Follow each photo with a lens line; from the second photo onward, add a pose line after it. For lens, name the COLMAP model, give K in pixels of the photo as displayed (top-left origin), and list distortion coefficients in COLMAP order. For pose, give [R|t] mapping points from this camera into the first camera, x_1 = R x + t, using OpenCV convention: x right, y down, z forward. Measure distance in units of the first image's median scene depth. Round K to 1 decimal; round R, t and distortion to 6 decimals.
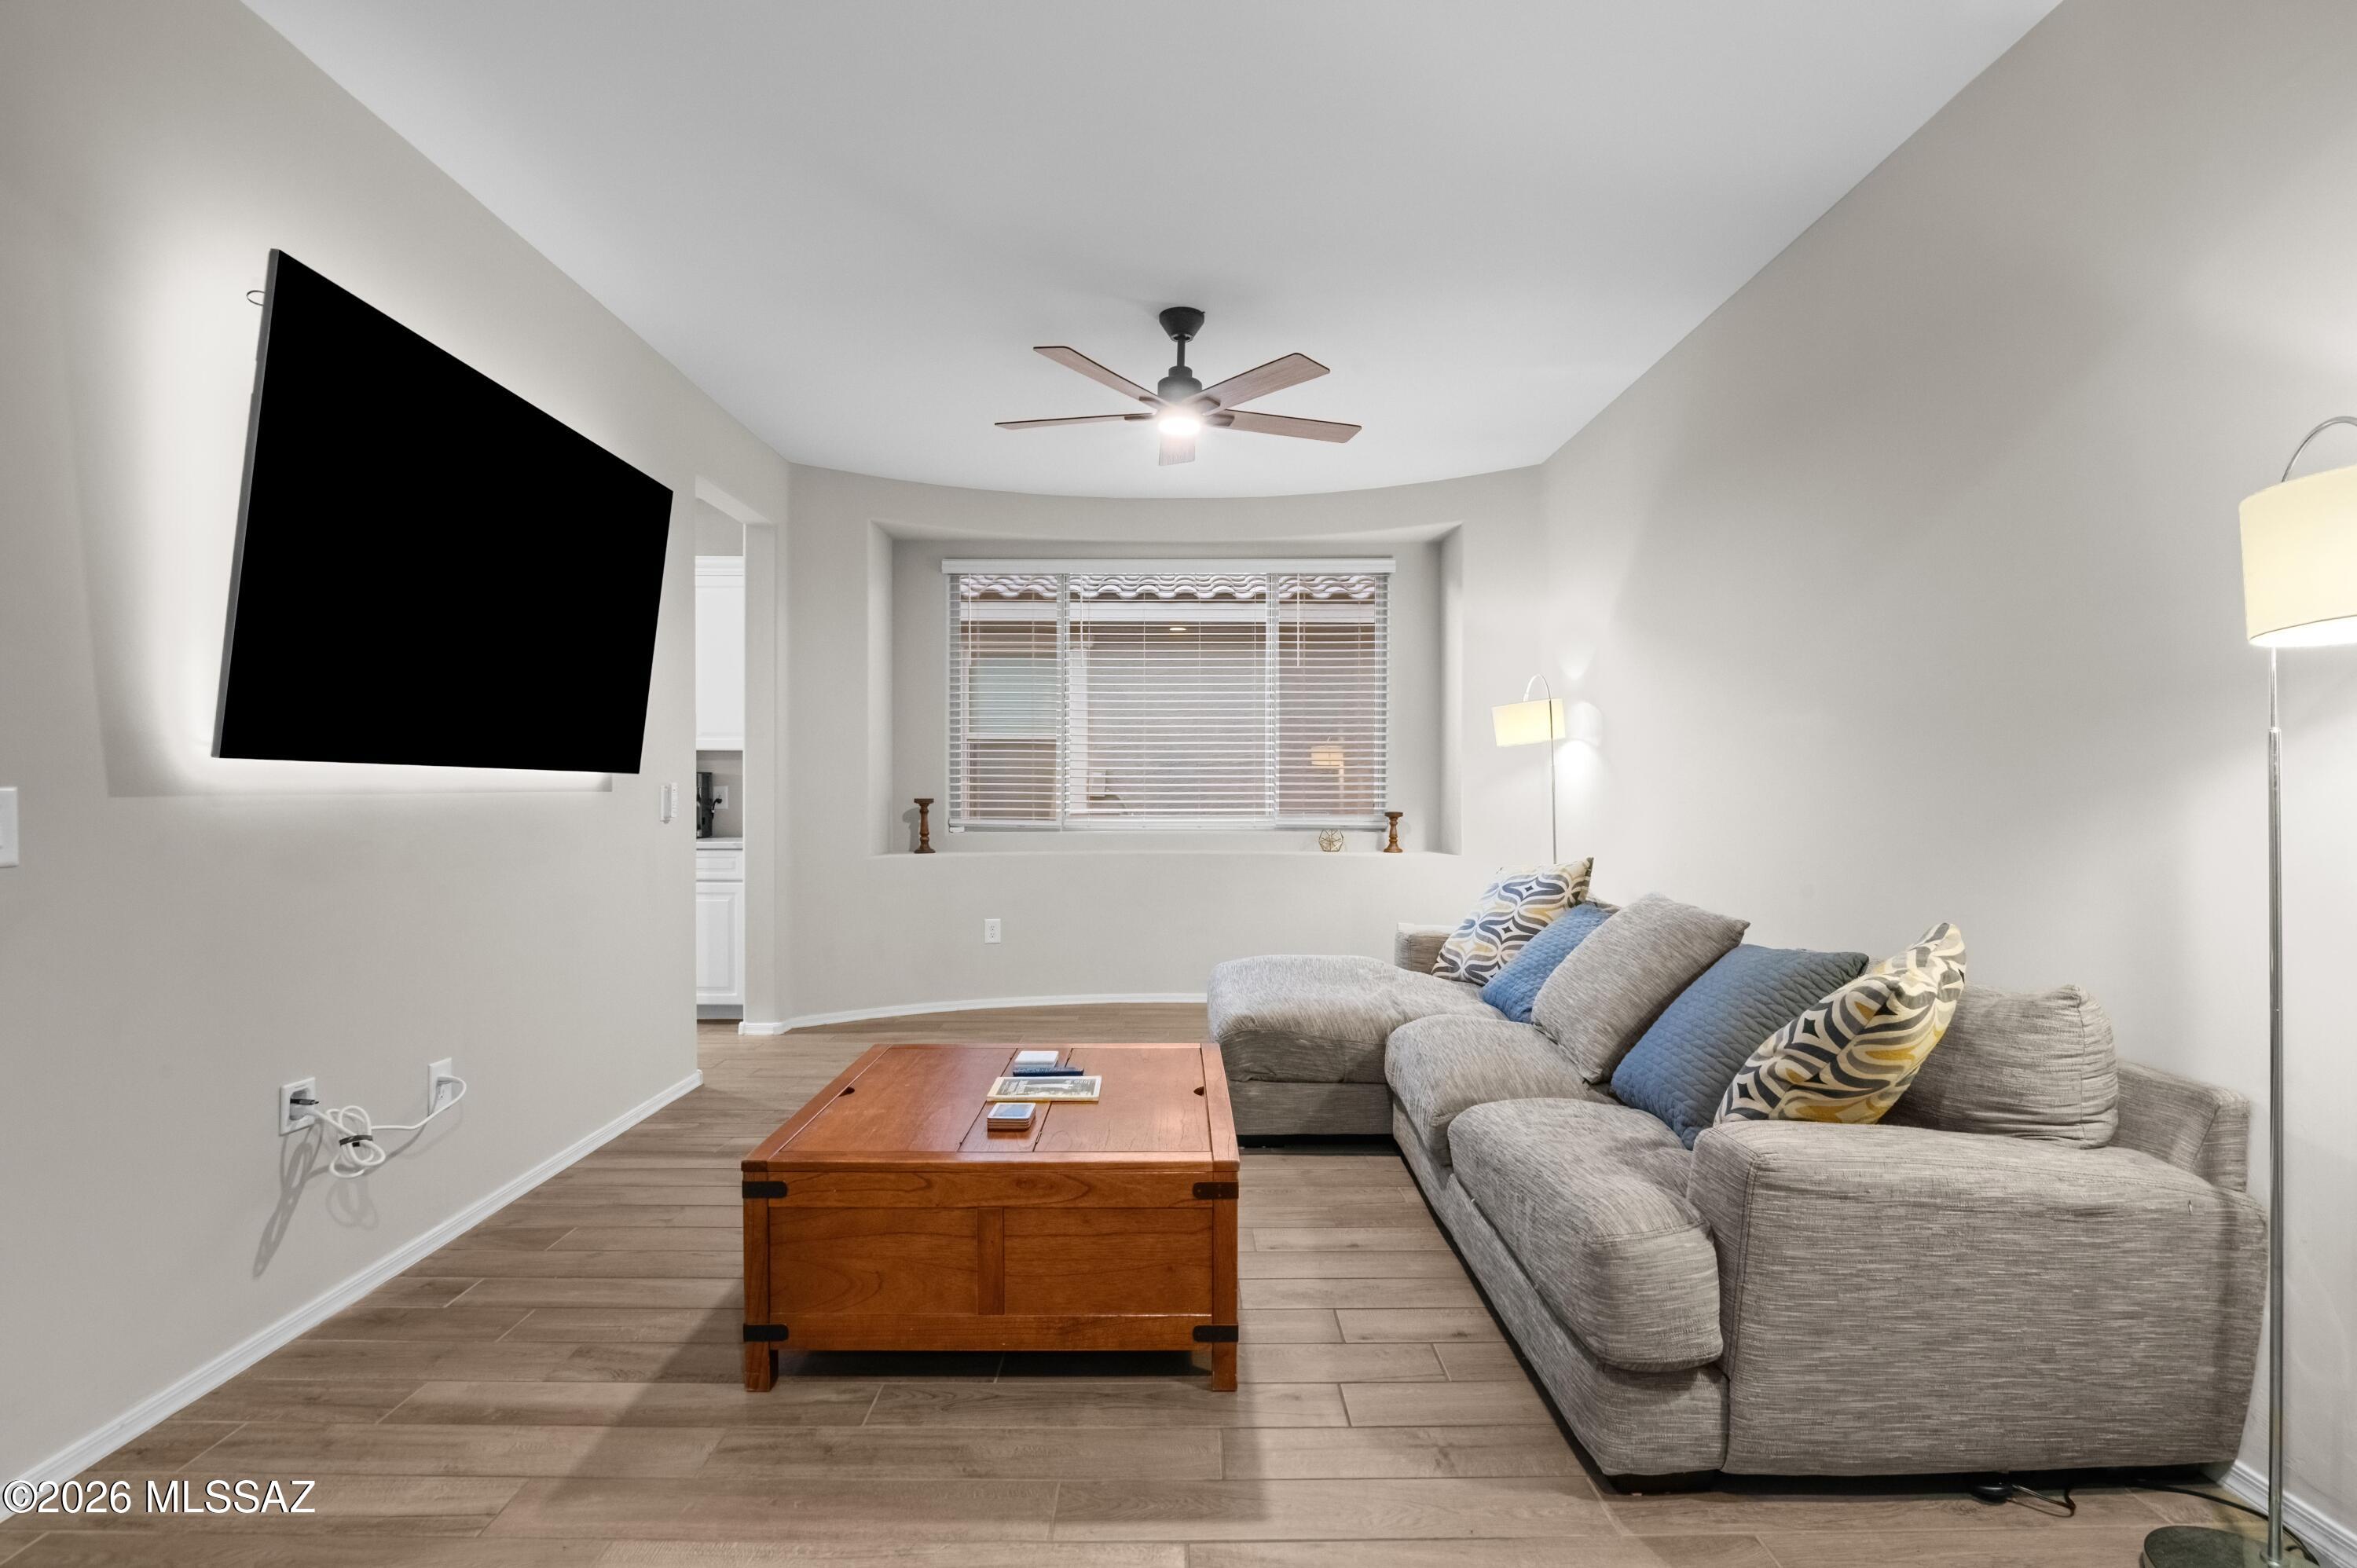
lens RADIAL K [[1114.0, 0, 1178.5], [0, 1114.0, 784.0], [0, 0, 1]] dist [-0.001325, -0.000107]
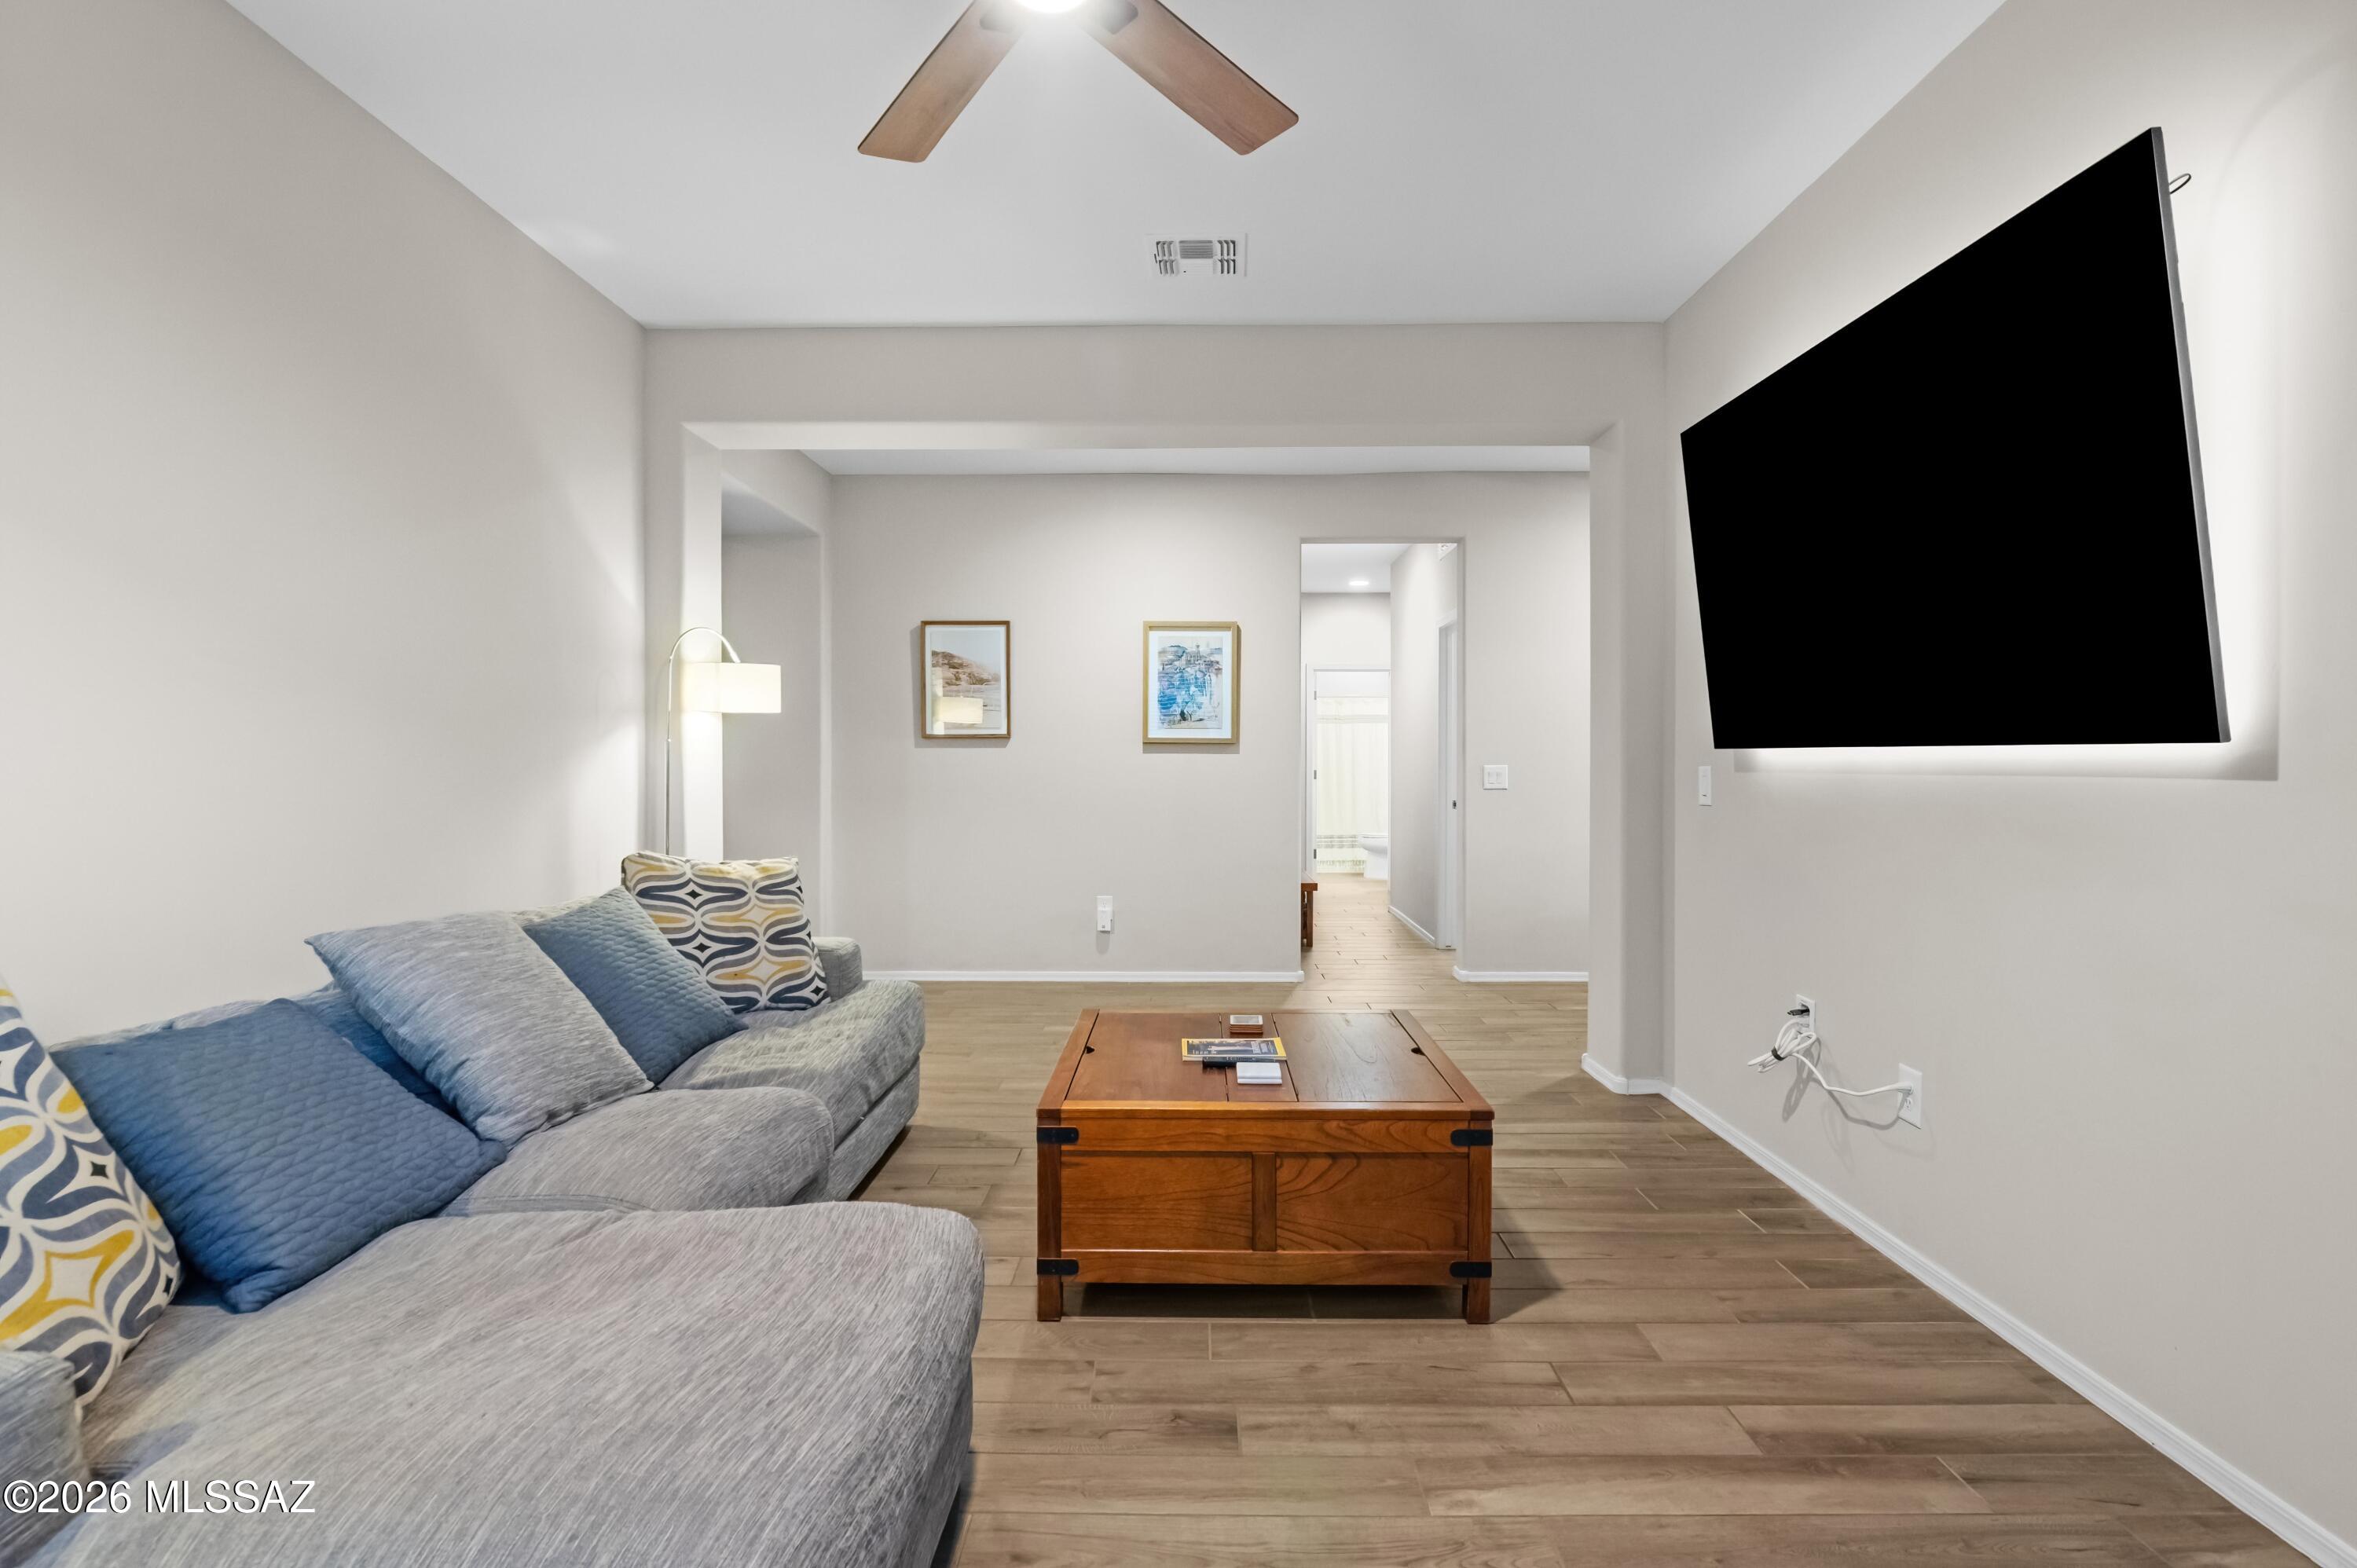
lens RADIAL K [[1114.0, 0, 1178.5], [0, 1114.0, 784.0], [0, 0, 1]] dist [-0.001325, -0.000107]
pose [[-0.999779, -0.001450, 0.020955, -0.088820], [-0.001138, 0.999889, 0.014879, 0.003979], [-0.020974, 0.014851, -0.999670, 2.060032]]
